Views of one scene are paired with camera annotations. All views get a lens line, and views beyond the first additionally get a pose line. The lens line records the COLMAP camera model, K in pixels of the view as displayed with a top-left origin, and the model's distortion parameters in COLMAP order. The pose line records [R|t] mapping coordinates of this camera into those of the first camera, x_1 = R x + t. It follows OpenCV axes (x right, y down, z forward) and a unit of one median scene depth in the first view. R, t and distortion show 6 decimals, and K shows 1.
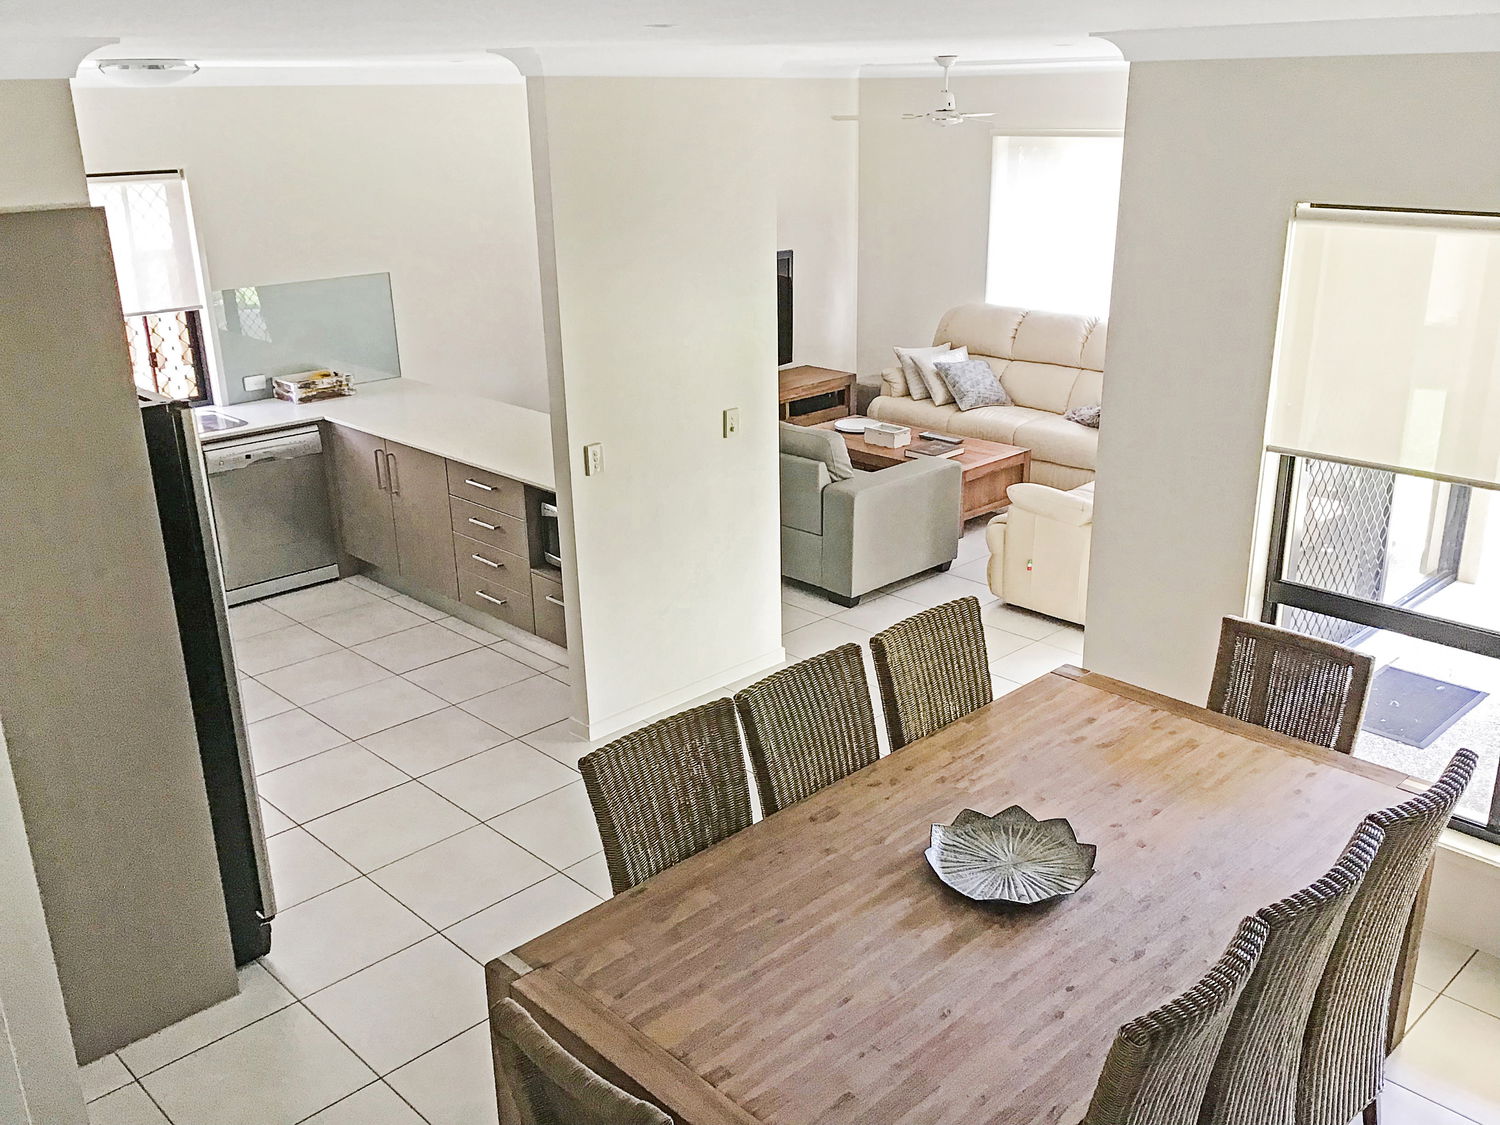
lens RADIAL K [[1361.7, 0, 750.0], [0, 1361.7, 562.5], [0, 0, 1]] dist [0.082607, 0.001037]
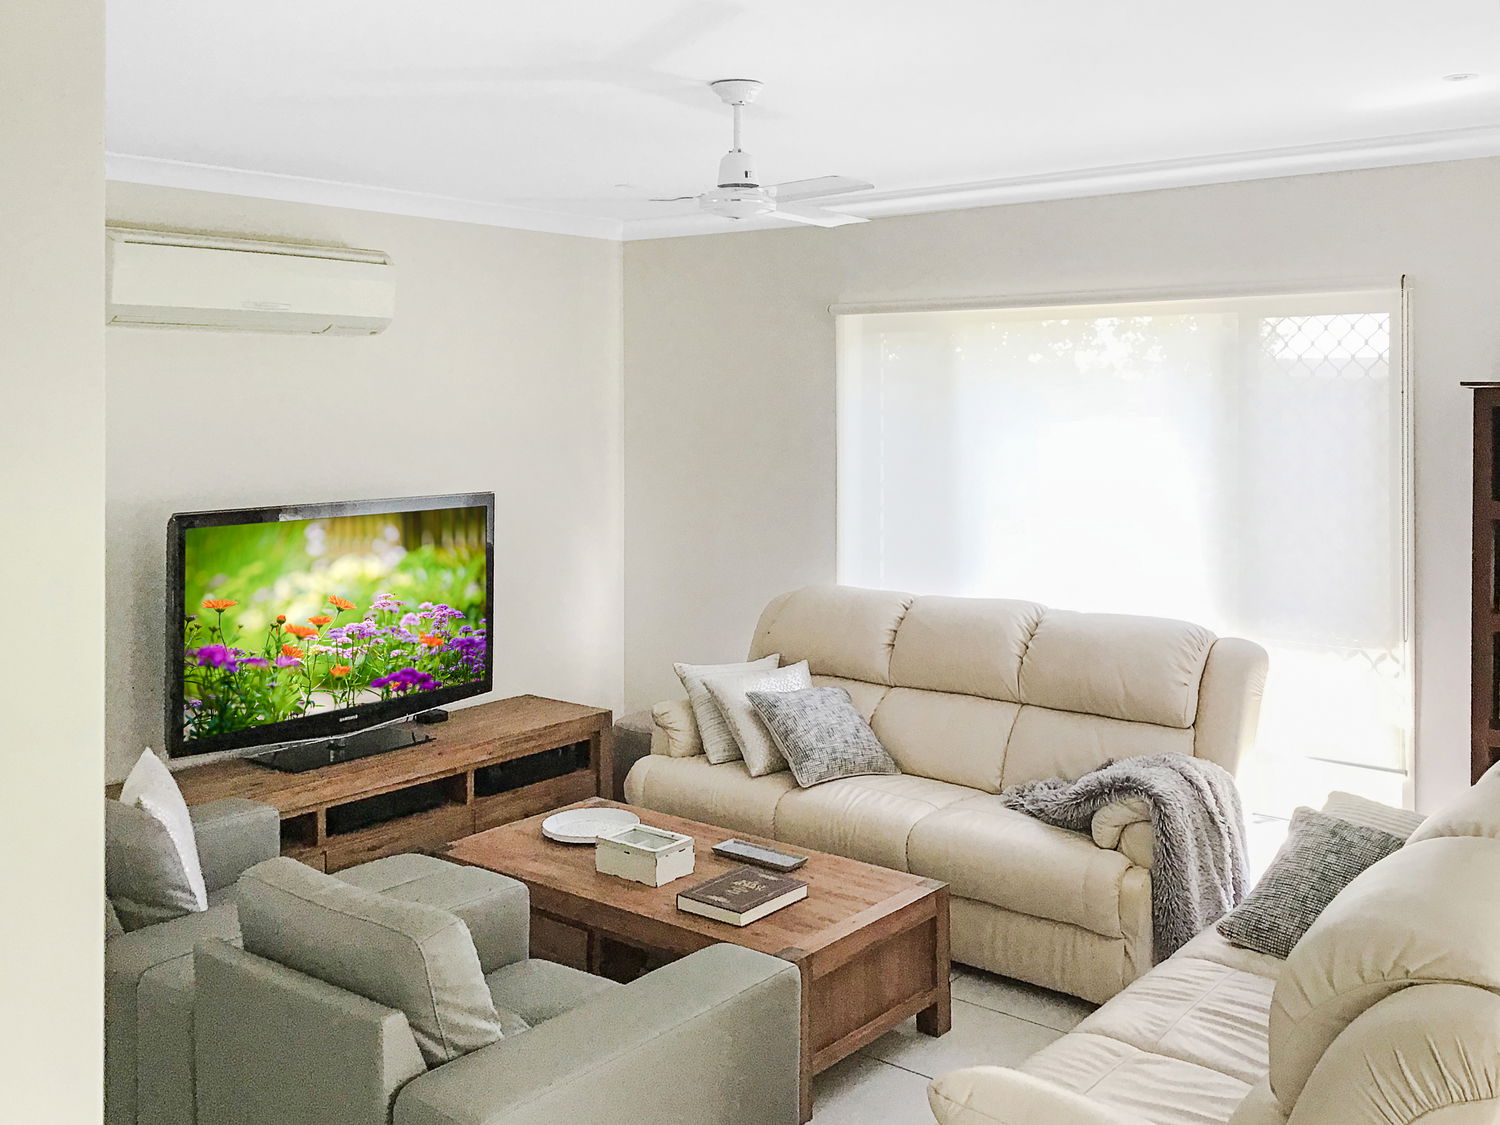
lens RADIAL K [[1361.7, 0, 750.0], [0, 1361.7, 562.5], [0, 0, 1]] dist [0.082607, 0.001037]
pose [[0.994241, -0.001140, 0.107161, 0.079691], [0.024570, 0.975733, -0.217581, -0.080813], [-0.104313, 0.218961, 0.970142, 0.479143]]
